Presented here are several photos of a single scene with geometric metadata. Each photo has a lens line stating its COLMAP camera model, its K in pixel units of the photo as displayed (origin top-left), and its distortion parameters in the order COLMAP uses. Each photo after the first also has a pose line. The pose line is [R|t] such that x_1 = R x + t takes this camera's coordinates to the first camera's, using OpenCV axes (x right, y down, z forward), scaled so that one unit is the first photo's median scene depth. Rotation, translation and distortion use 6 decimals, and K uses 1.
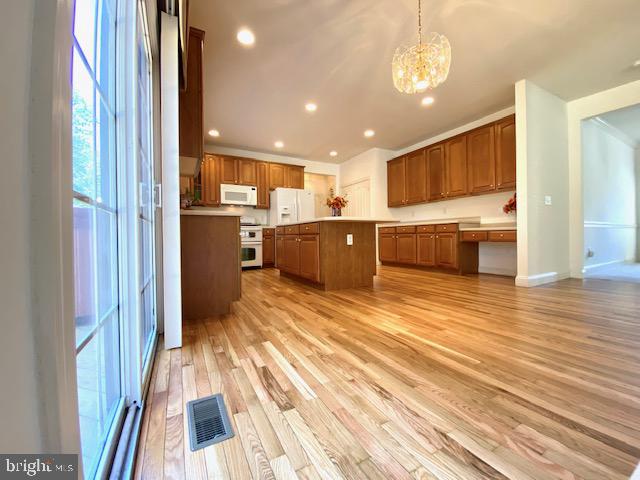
lens RADIAL K [[258.5, 0, 319.0], [0, 258.5, 238.4], [0, 0, 1]] dist [0.022360, -0.021644]
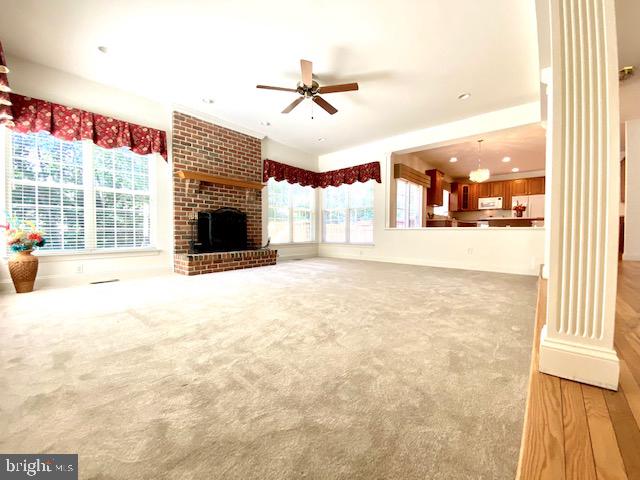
lens RADIAL K [[258.5, 0, 319.0], [0, 258.5, 238.4], [0, 0, 1]] dist [0.022360, -0.021644]
pose [[0.353362, 0.037570, -0.934732, 1.133788], [-0.011741, 0.999293, 0.035726, 0.020735], [0.935413, -0.001649, 0.353553, -0.842947]]
